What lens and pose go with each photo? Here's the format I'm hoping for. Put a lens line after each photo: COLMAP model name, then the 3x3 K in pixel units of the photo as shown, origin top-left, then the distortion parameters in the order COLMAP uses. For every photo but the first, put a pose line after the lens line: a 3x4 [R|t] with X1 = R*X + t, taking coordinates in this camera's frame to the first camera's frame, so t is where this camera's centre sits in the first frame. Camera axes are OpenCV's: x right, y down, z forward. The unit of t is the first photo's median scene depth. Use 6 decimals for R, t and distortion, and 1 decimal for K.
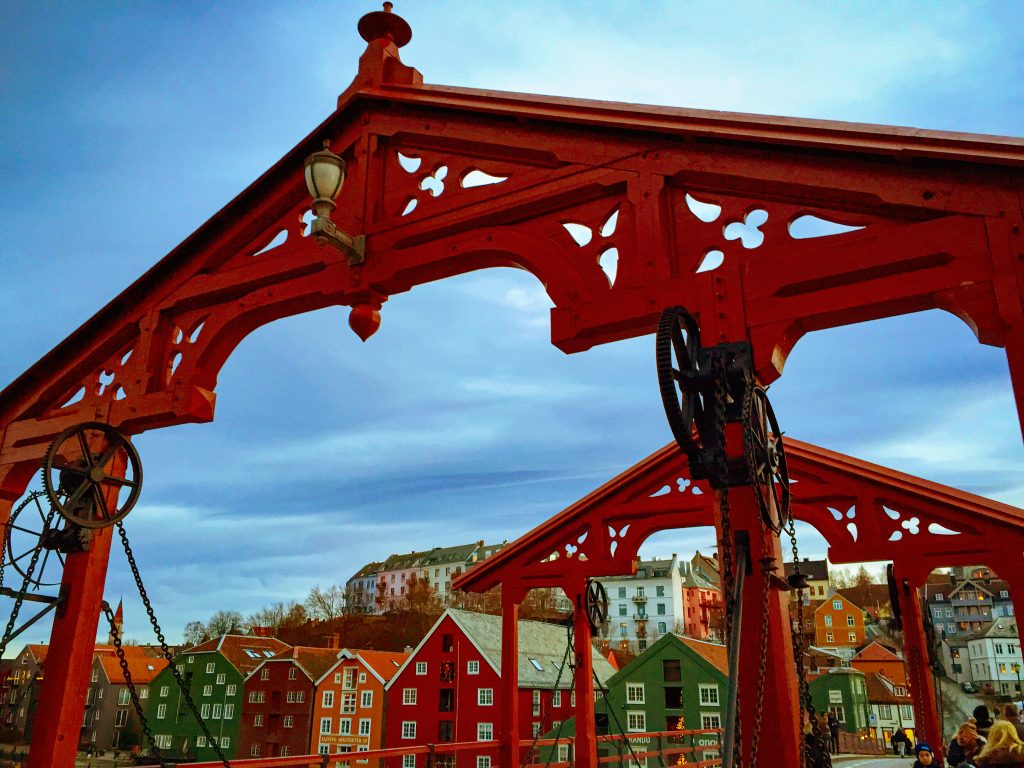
lens RADIAL K [[891.0, 0, 521.6], [0, 891.0, 380.7], [0, 0, 1]] dist [0.083600, -0.105871]
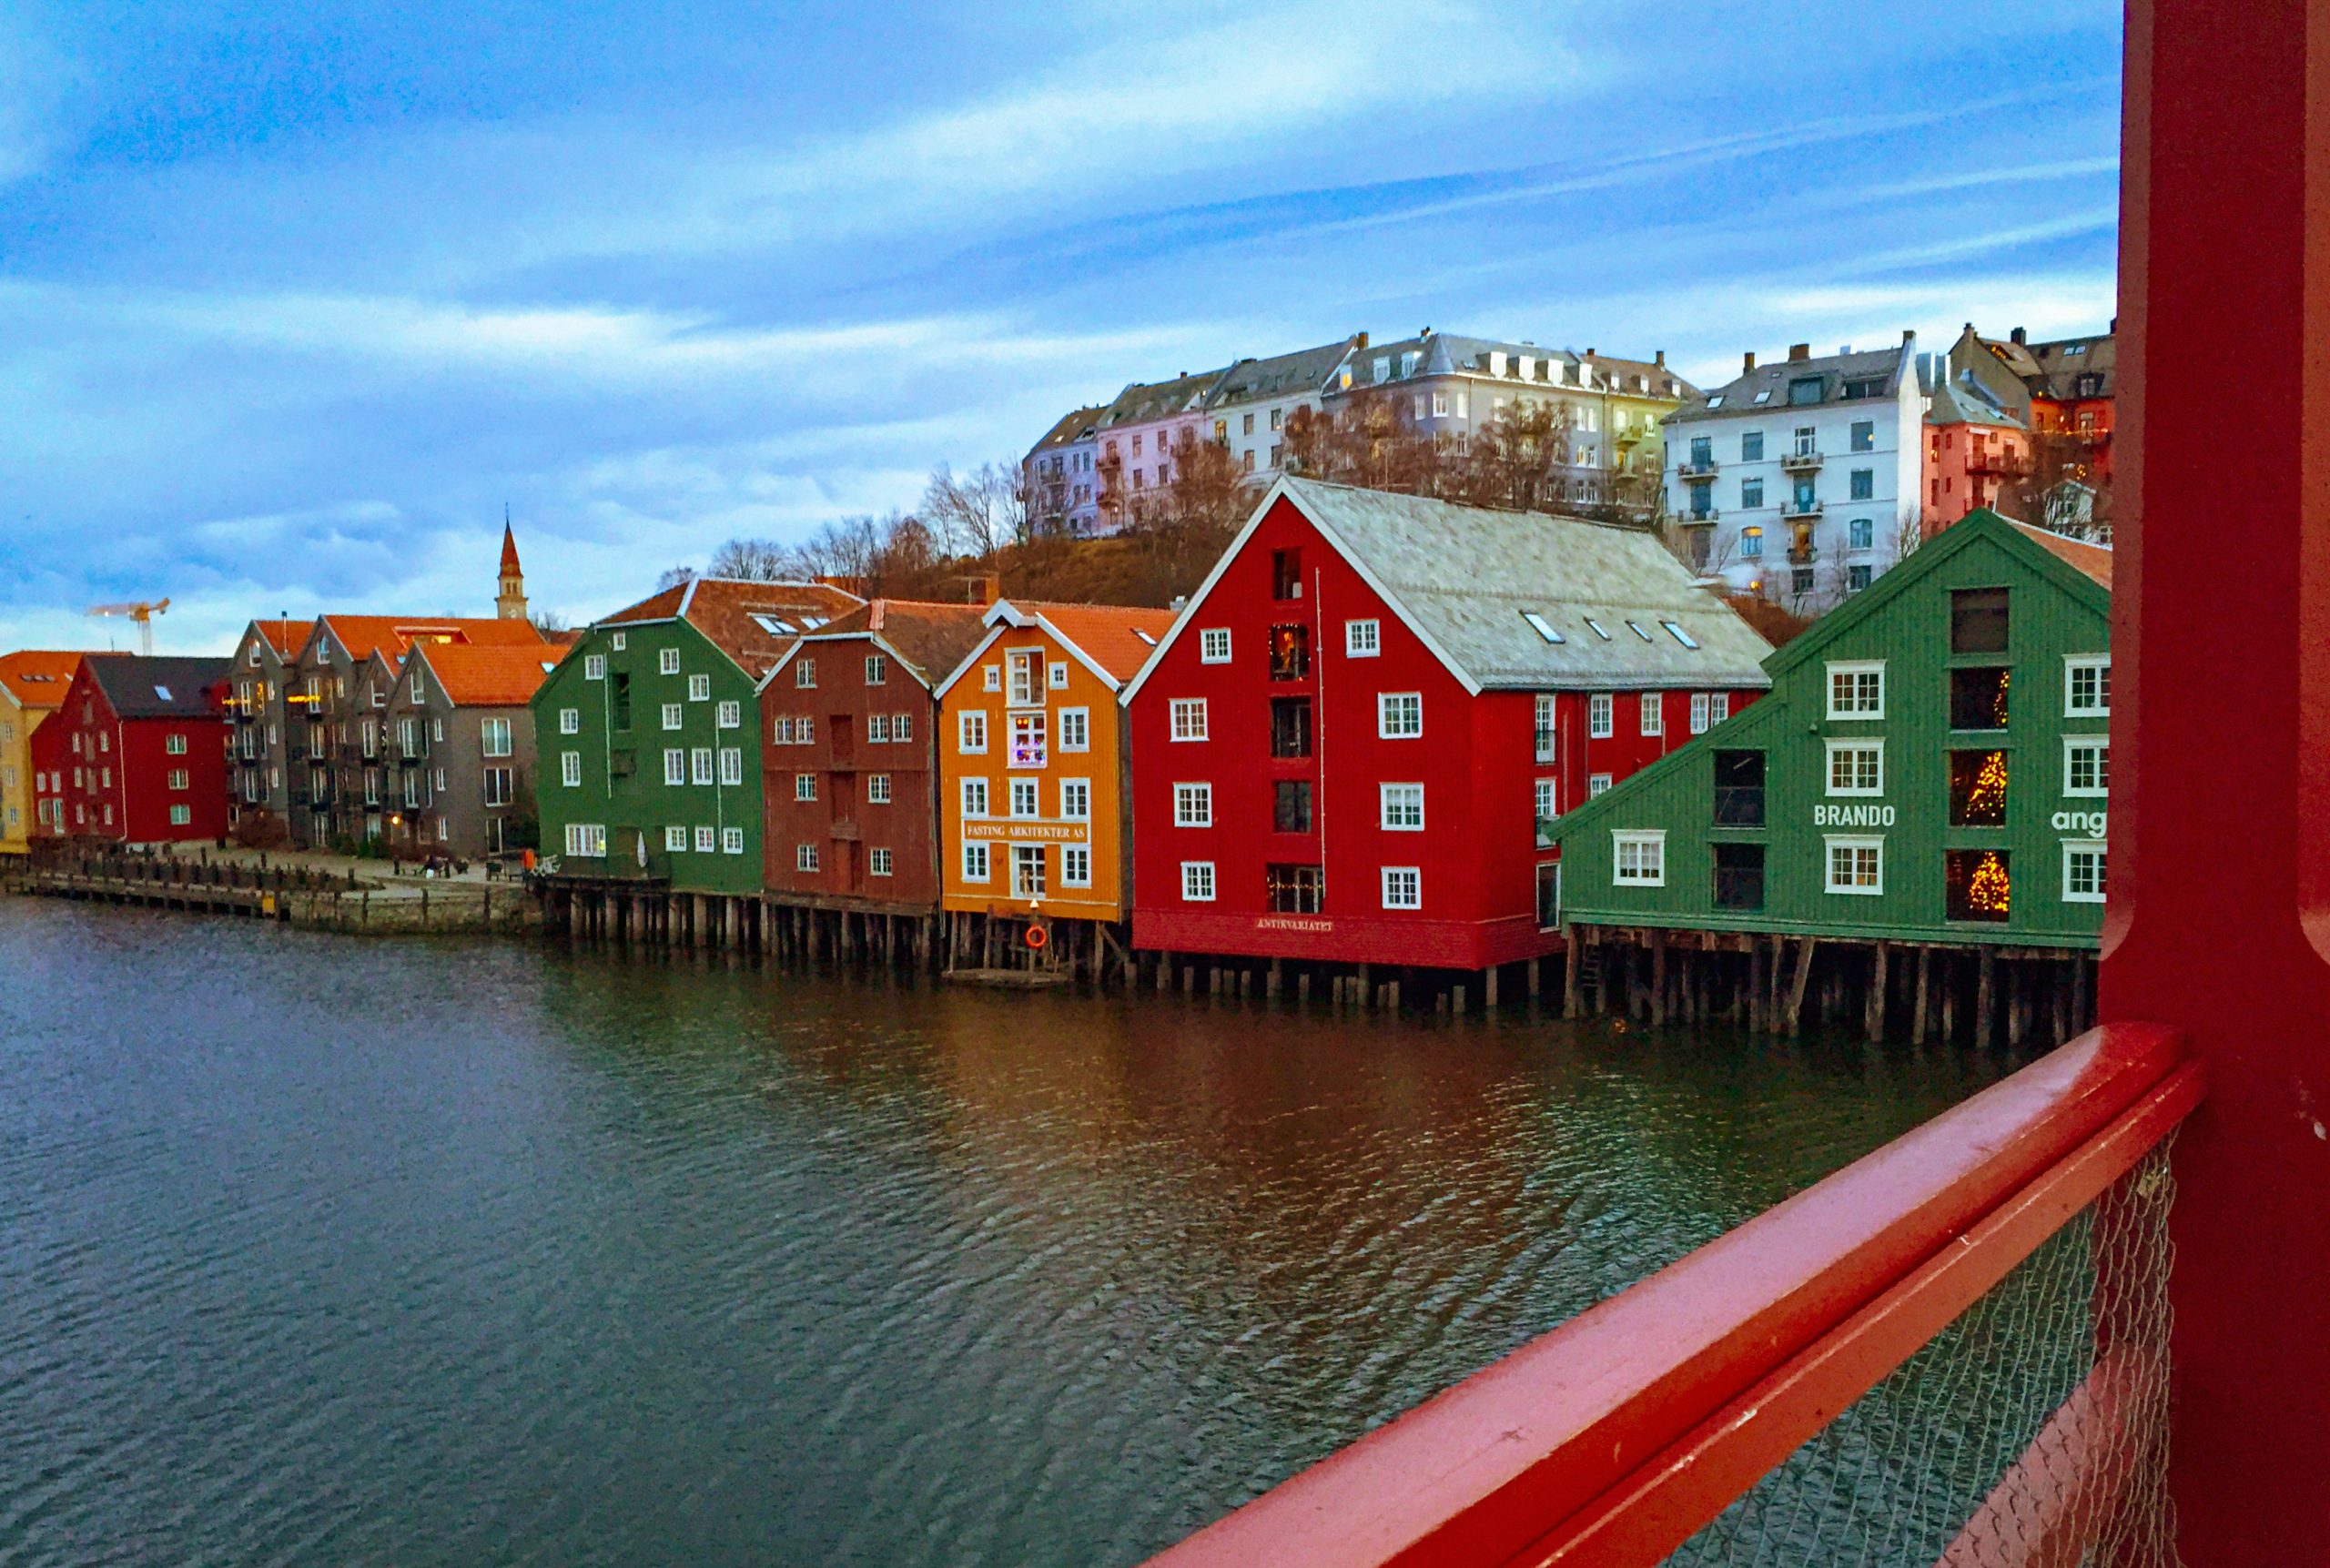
lens RADIAL K [[2219.3, 0, 1180.7], [0, 2219.3, 871.8], [0, 0, 1]] dist [0.059824, 0.000000]
pose [[0.991668, -0.016827, -0.127715, -0.012605], [0.065560, 0.919355, 0.387927, 0.052216], [0.110887, -0.393068, 0.912799, 0.138296]]
